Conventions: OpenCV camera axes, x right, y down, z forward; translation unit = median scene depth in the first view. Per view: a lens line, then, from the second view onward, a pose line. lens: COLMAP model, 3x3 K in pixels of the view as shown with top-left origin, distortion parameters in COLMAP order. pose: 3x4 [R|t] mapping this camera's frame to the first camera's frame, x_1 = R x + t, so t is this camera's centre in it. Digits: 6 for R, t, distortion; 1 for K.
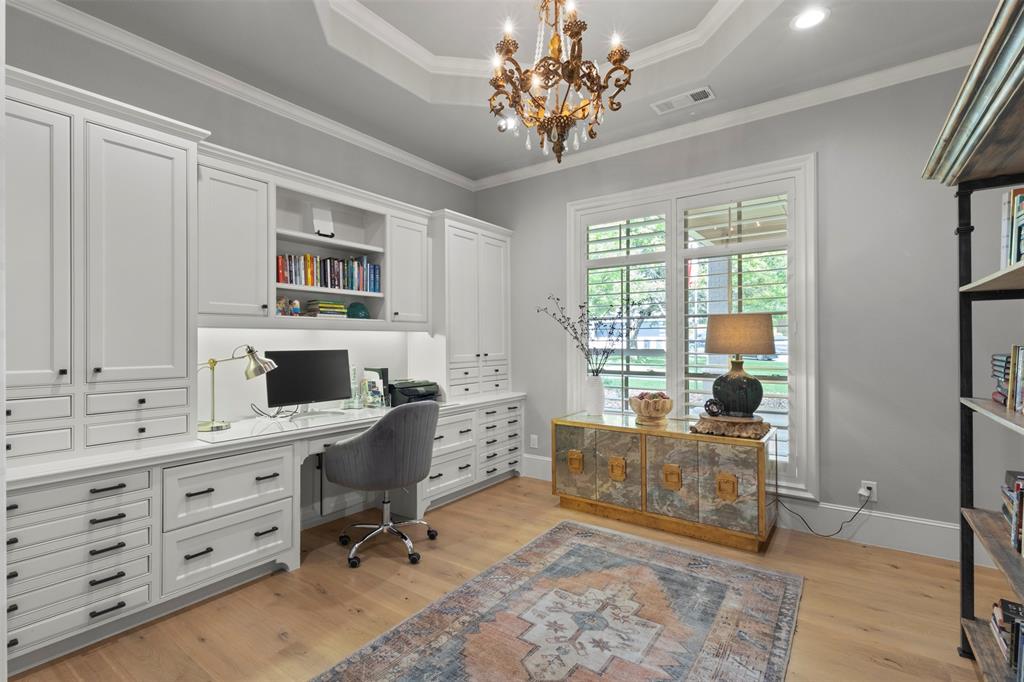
lens RADIAL K [[474.3, 0, 501.0], [0, 474.3, 349.8], [0, 0, 1]] dist [-0.002275, 0.002745]
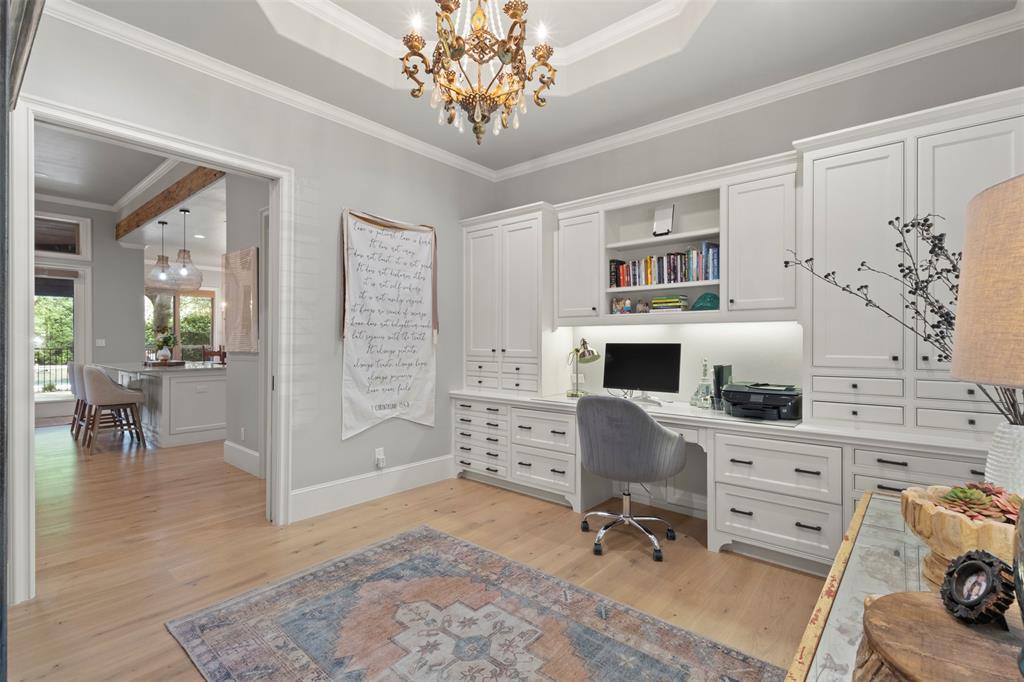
lens RADIAL K [[474.3, 0, 513.2], [0, 474.3, 345.2], [0, 0, 1]] dist [-0.002275, 0.002745]
pose [[-0.075885, 0.024584, -0.996813, 0.922347], [-0.005709, 0.999669, 0.025089, -0.025494], [0.997100, 0.007594, -0.075719, 0.983295]]
